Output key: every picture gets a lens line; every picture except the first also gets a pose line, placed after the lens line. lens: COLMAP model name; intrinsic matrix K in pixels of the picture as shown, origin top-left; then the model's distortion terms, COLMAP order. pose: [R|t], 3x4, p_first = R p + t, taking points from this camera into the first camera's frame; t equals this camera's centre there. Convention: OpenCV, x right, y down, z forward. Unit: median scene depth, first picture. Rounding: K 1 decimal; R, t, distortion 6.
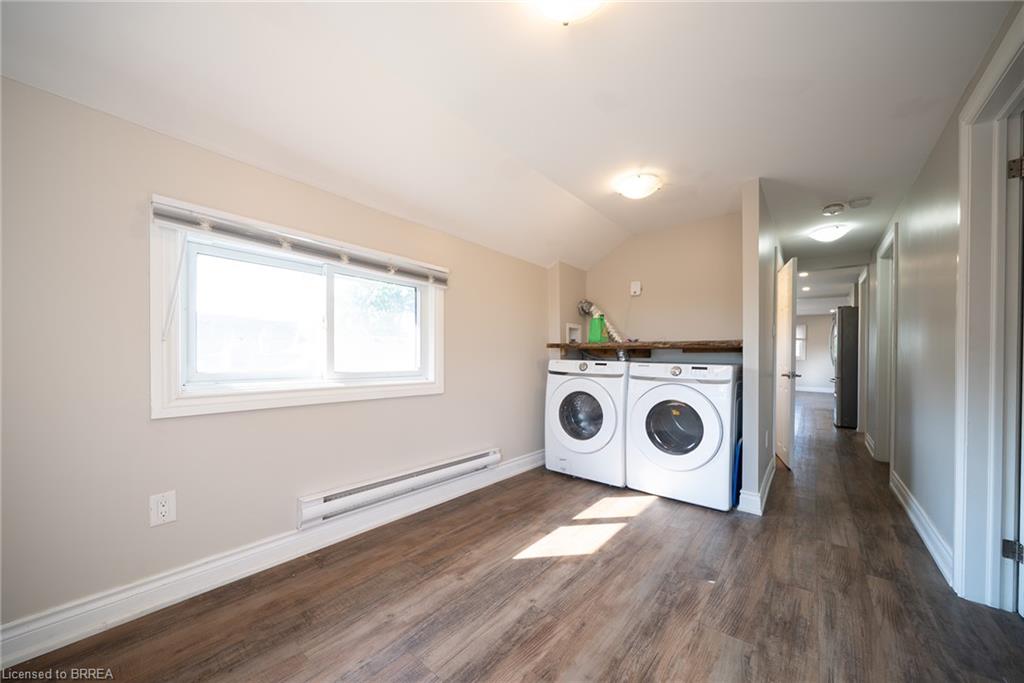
lens RADIAL K [[352.7, 0, 512.0], [0, 352.7, 359.6], [0, 0, 1]] dist [-0.001592, -0.000393]
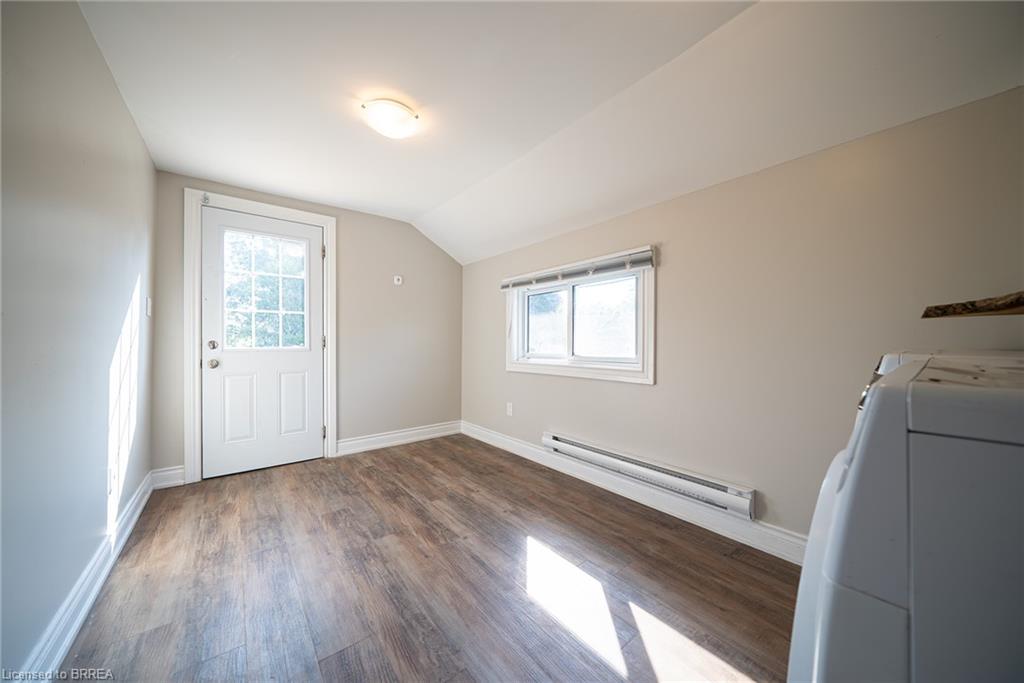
lens RADIAL K [[352.5, 0, 521.6], [0, 352.5, 345.0], [0, 0, 1]] dist [-0.001406, -0.000008]
pose [[-0.174303, -0.009357, -0.984648, 1.179410], [-0.007680, 0.999937, -0.008143, 0.007638], [0.984662, 0.006143, -0.174364, 1.319295]]
